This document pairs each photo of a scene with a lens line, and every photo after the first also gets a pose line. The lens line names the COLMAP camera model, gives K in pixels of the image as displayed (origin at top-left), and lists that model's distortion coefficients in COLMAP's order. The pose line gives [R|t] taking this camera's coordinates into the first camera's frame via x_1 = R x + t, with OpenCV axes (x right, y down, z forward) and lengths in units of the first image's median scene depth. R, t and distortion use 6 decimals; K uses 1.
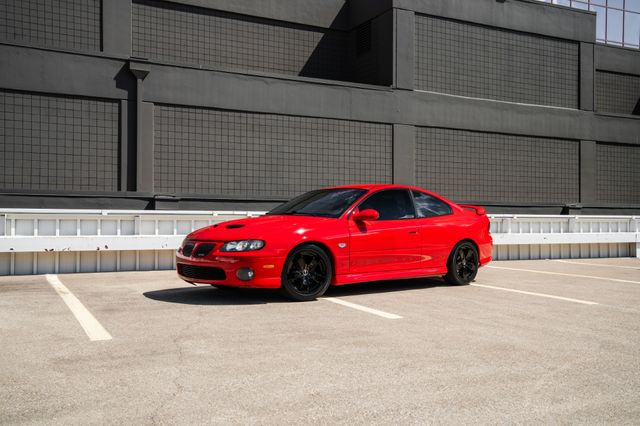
lens RADIAL K [[652.0, 0, 319.3], [0, 652.0, 211.7], [0, 0, 1]] dist [-0.001696, 0.177854]
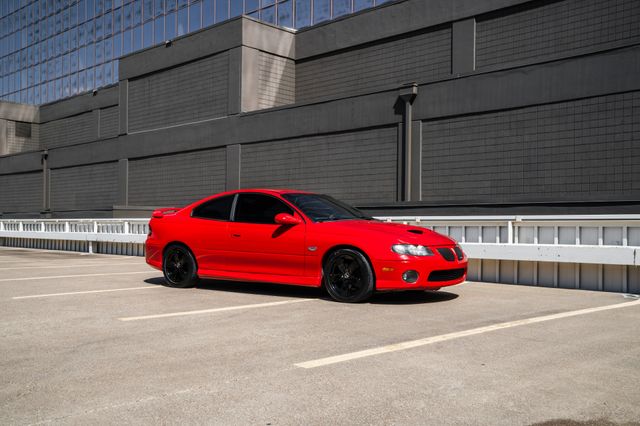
lens RADIAL K [[693.3, 0, 322.3], [0, 693.3, 214.3], [0, 0, 1]] dist [0.013489, 0.216415]
pose [[0.281151, -0.020845, -0.959437, 0.837634], [0.006765, 0.999782, -0.019739, 0.014018], [0.959640, -0.000941, 0.281230, 0.524121]]
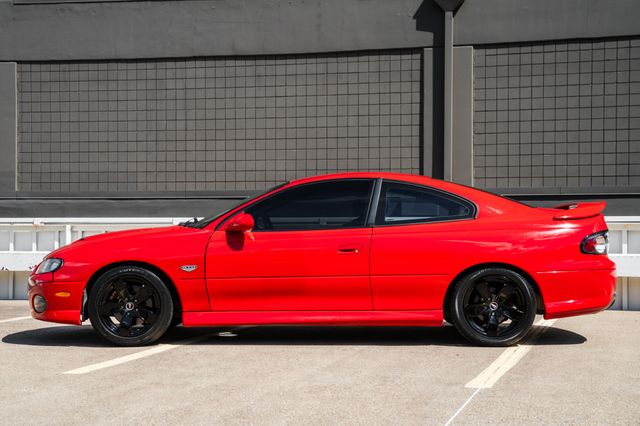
lens RADIAL K [[1125.9, 0, 344.9], [0, 1125.9, 214.4], [0, 0, 1]] dist [0.306155, 0.090467]
pose [[0.728009, -0.013370, -0.685437, 0.420908], [0.012799, 0.999901, -0.005910, 0.002136], [0.685448, -0.004471, 0.728108, 0.112594]]
